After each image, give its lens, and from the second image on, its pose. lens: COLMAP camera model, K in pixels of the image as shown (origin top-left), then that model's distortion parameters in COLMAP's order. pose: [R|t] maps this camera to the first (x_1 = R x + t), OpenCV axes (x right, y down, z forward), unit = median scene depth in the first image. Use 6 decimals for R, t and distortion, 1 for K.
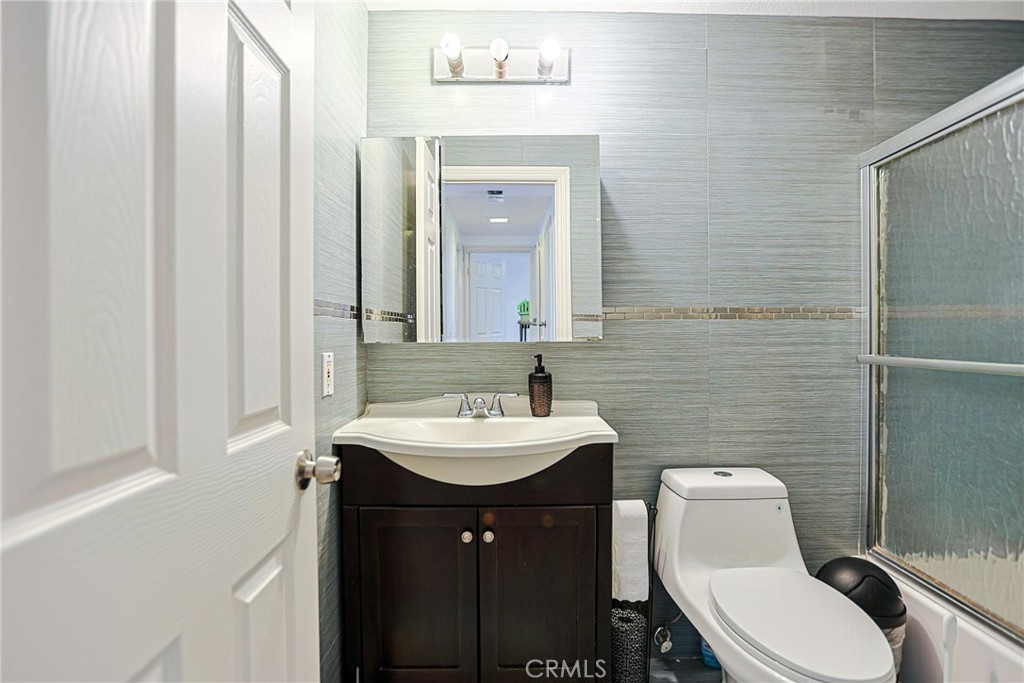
lens RADIAL K [[506.4, 0, 520.4], [0, 506.4, 328.7], [0, 0, 1]] dist [-0.056325, 0.025520]
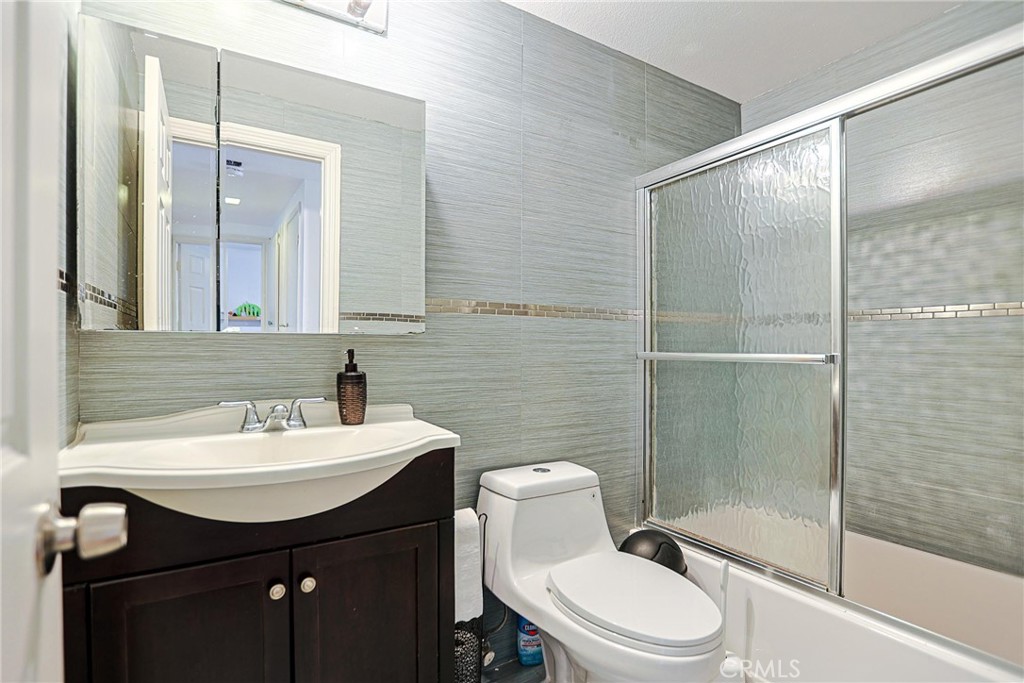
lens RADIAL K [[504.5, 0, 513.4], [0, 504.5, 344.7], [0, 0, 1]] dist [-0.060573, 0.027914]
pose [[0.854921, 0.010572, 0.518651, -0.154296], [-0.013447, 0.999908, 0.001785, 0.037136], [-0.518584, -0.008501, 0.854984, 0.163817]]
